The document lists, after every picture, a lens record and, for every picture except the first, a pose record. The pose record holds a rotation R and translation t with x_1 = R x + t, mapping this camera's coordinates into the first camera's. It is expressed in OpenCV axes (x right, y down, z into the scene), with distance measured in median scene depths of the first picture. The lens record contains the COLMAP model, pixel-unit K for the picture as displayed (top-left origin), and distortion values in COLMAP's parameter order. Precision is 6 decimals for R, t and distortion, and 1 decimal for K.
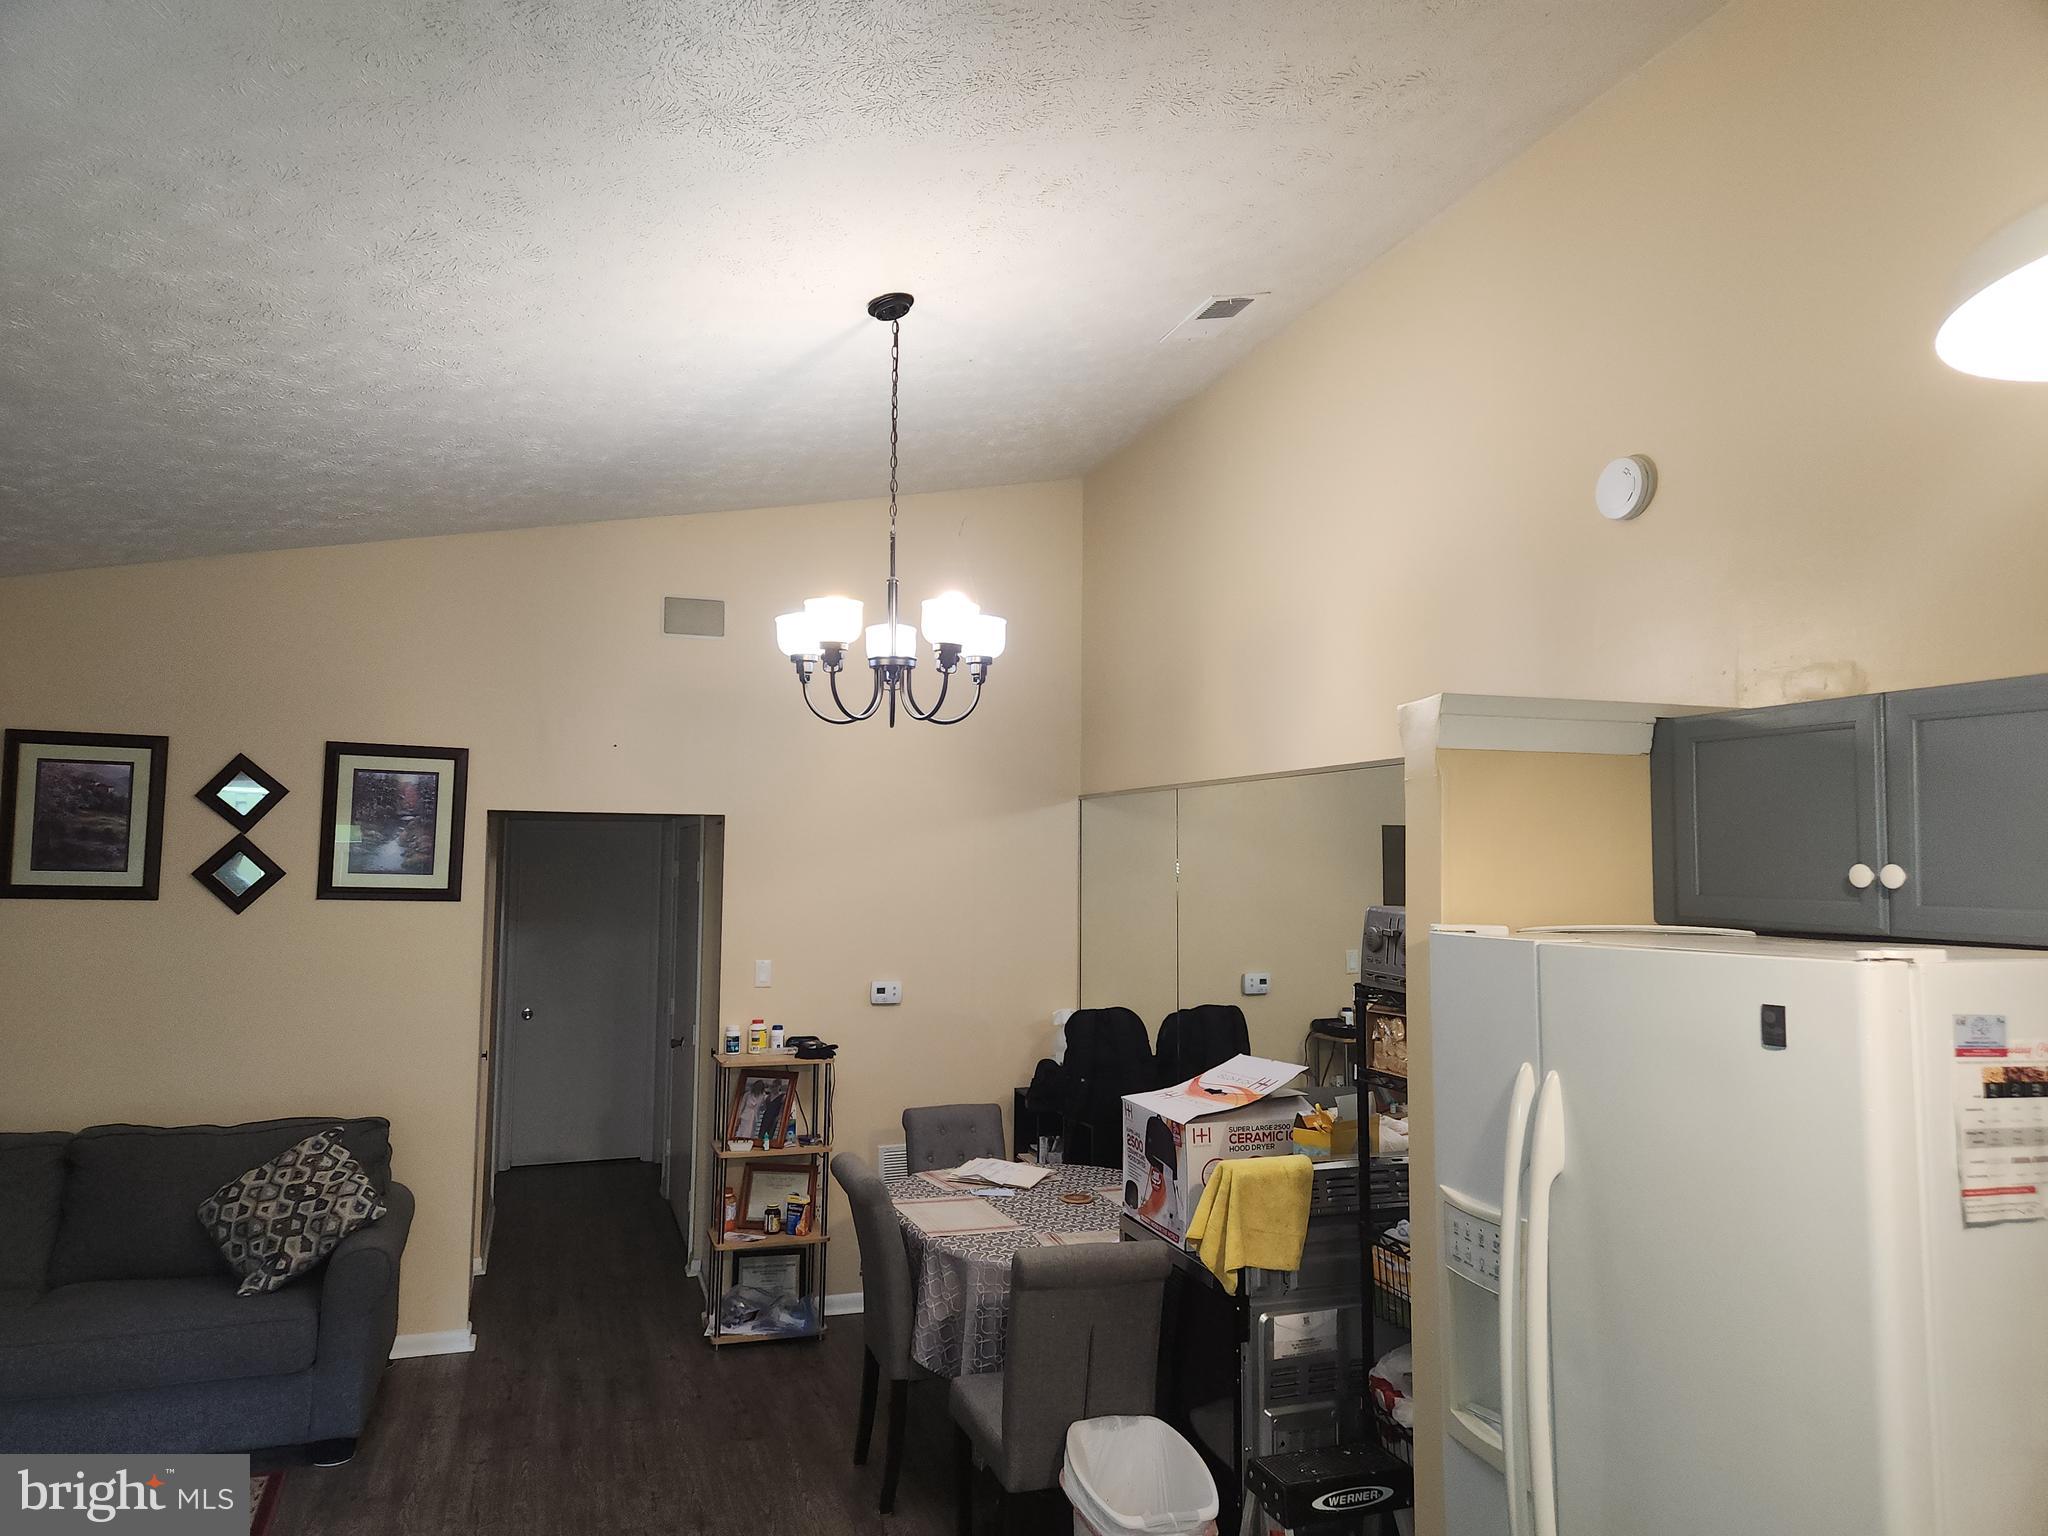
lens RADIAL K [[1354.4, 0, 1012.8], [0, 1354.4, 776.6], [0, 0, 1]] dist [0.078472, -0.060976]
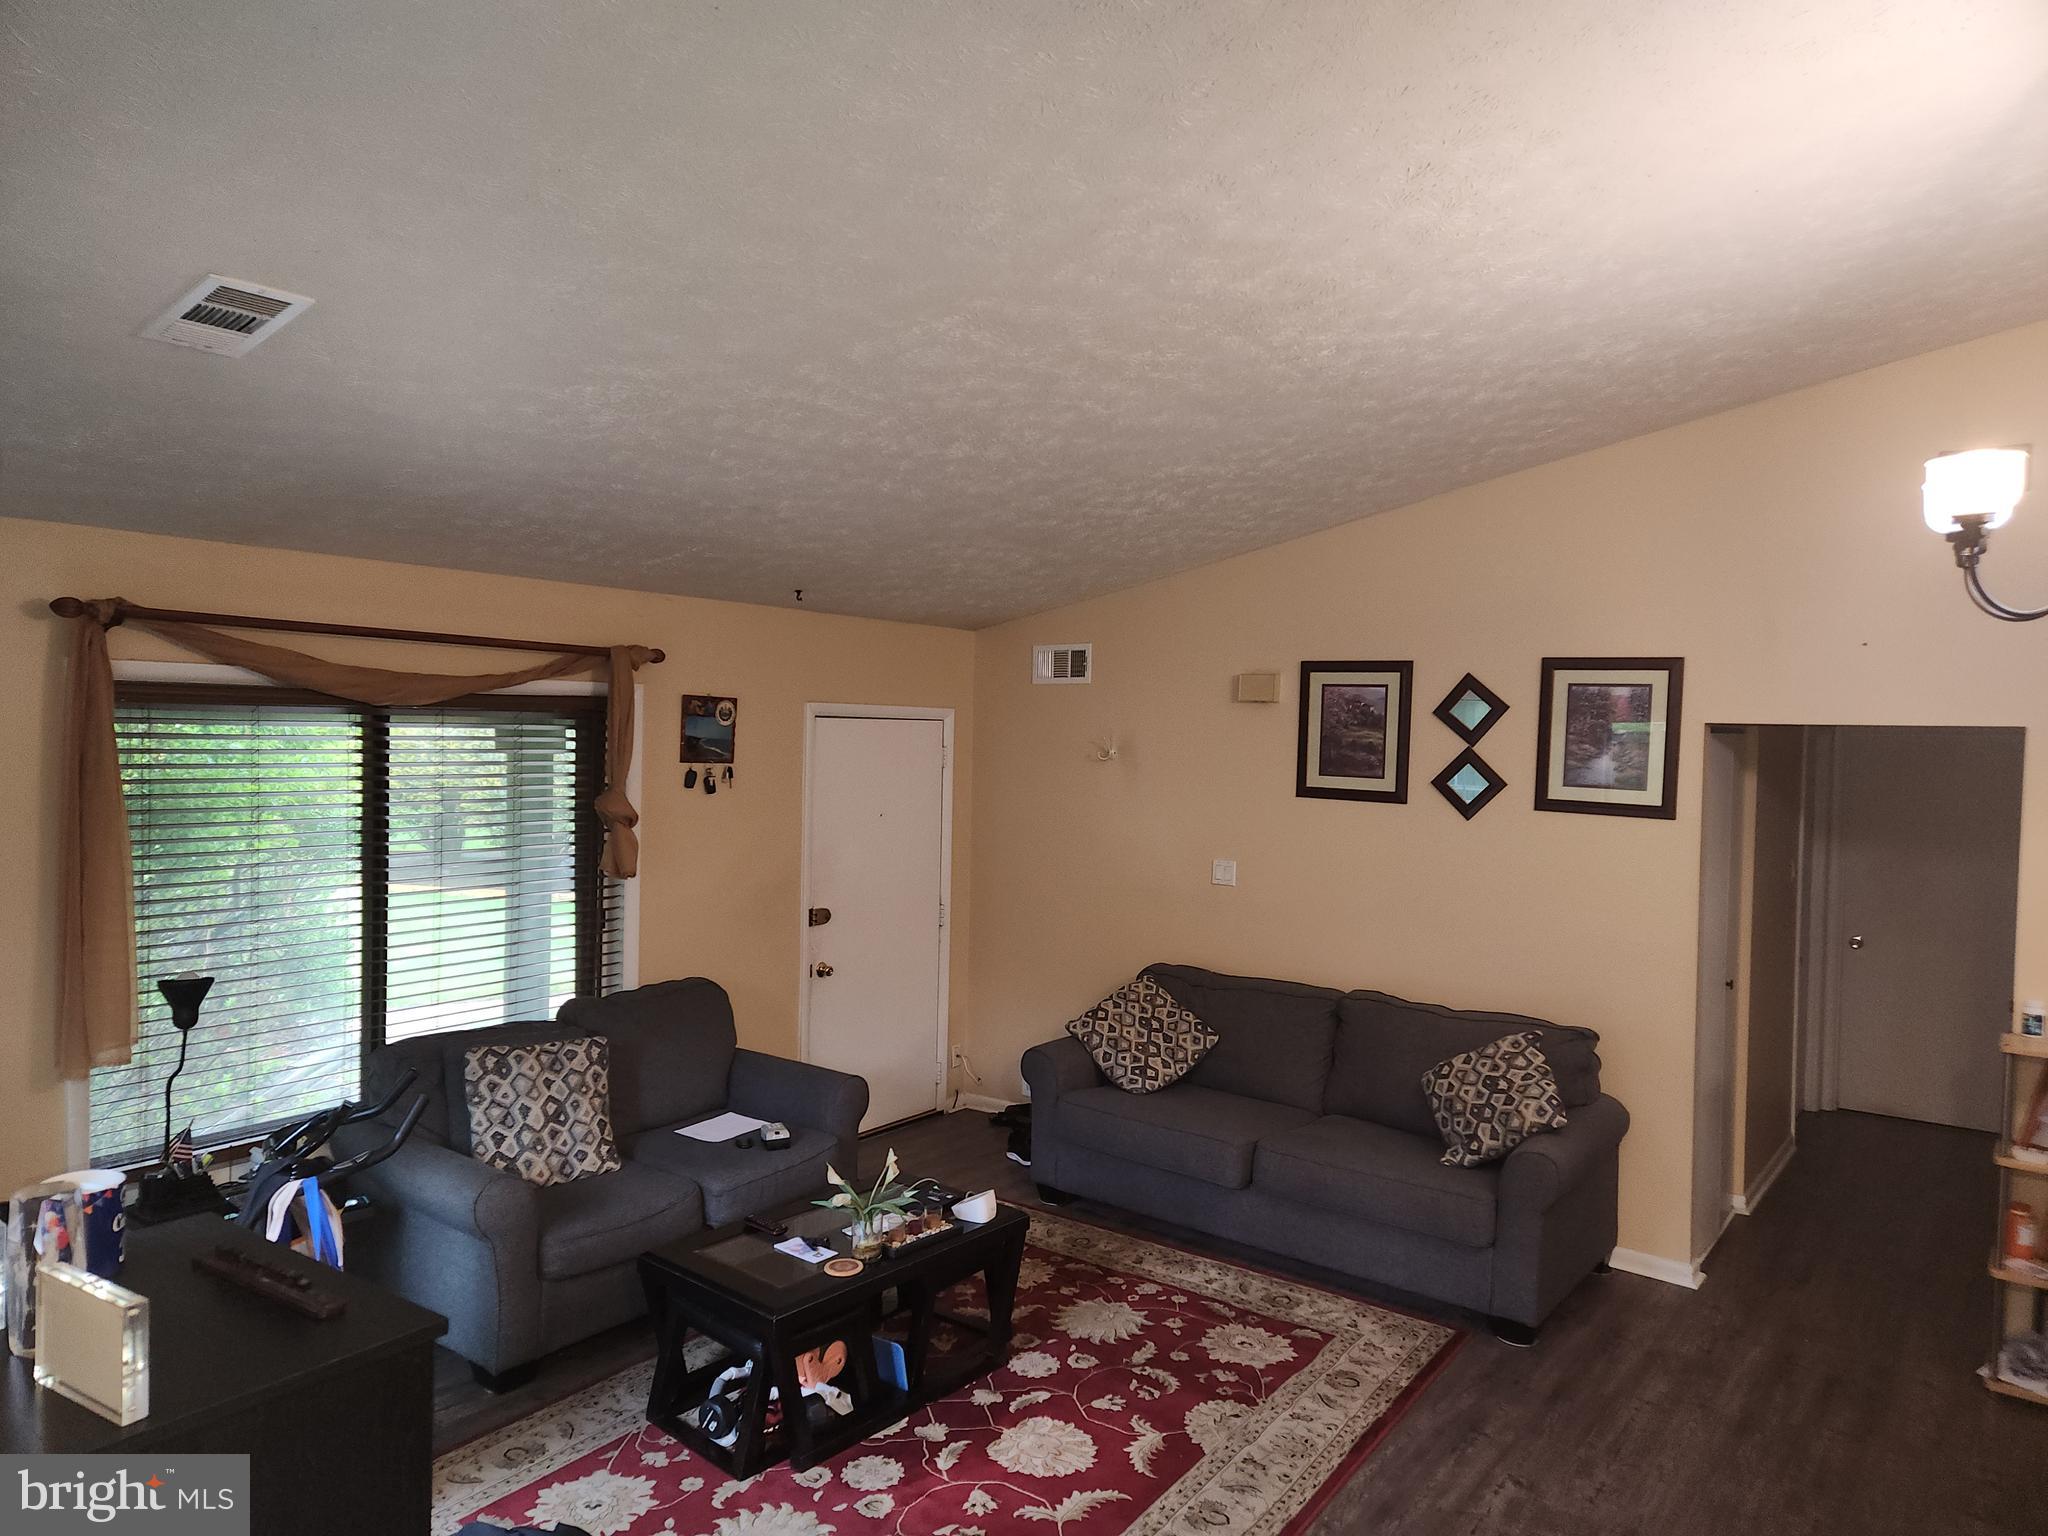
lens RADIAL K [[1354.4, 0, 1008.6], [0, 1354.4, 768.8], [0, 0, 1]] dist [0.078472, -0.060976]
pose [[0.544213, 0.026997, -0.838513, 0.151314], [0.039714, 0.997533, 0.057892, -0.018722], [0.838007, -0.064806, 0.541798, 0.111147]]
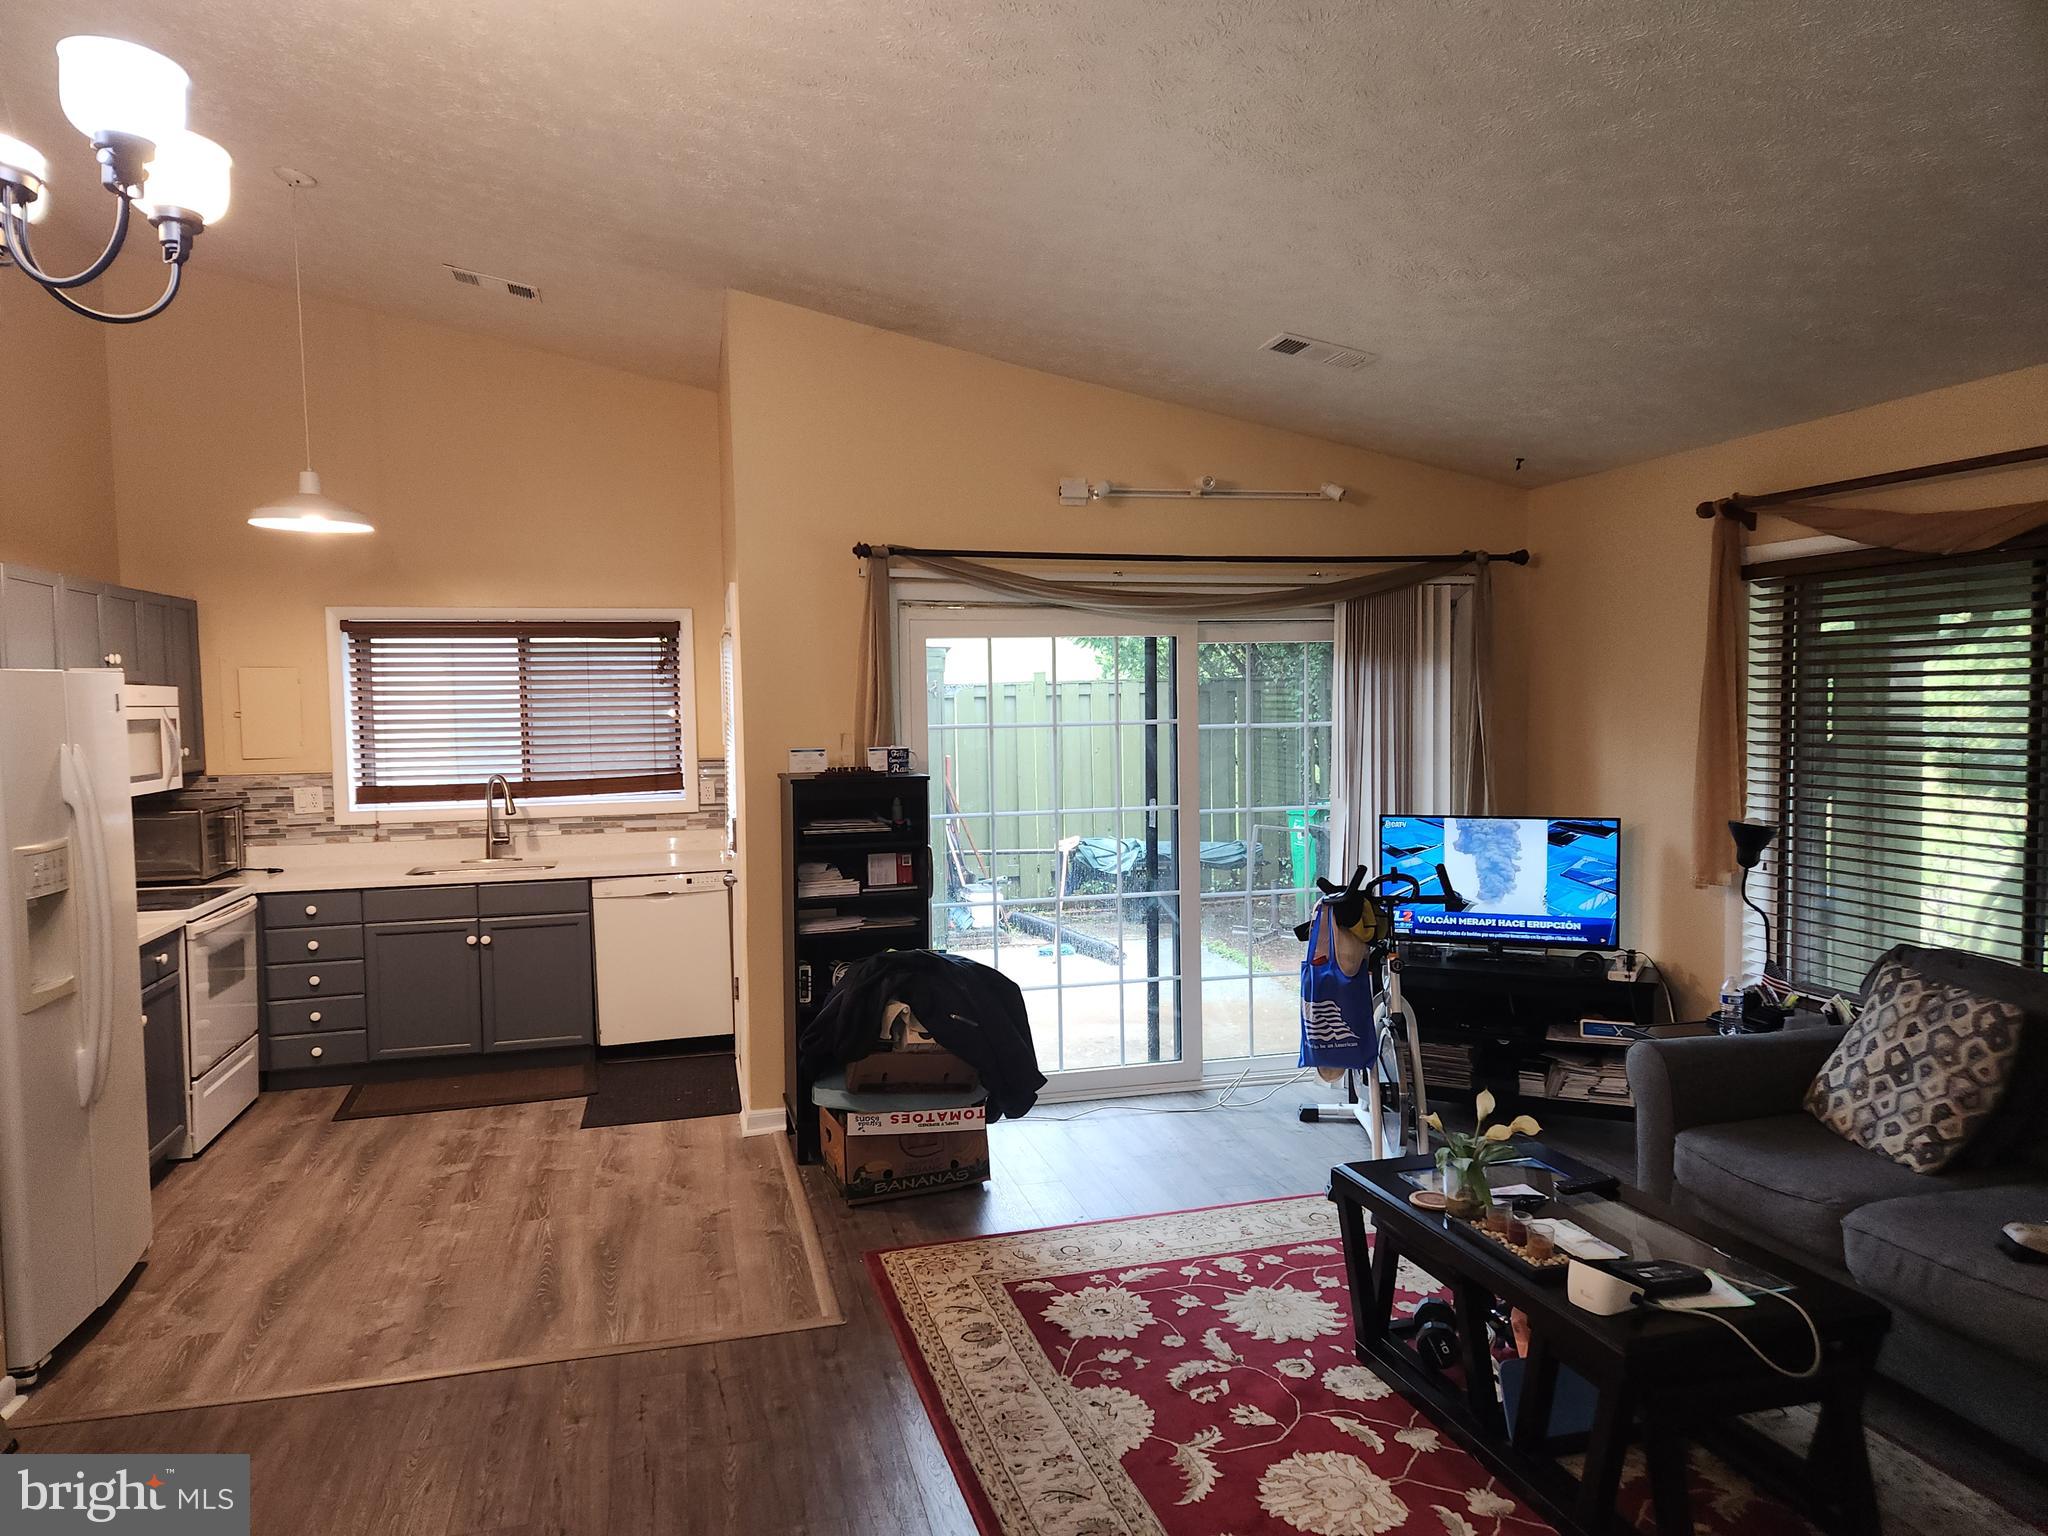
lens RADIAL K [[1354.4, 0, 1006.6], [0, 1354.4, 777.1], [0, 0, 1]] dist [0.078472, -0.060976]
pose [[-0.995072, -0.003318, 0.099103, -0.387567], [-0.004027, 0.999968, -0.006952, 0.109346], [-0.099077, -0.007317, -0.995053, 1.093921]]
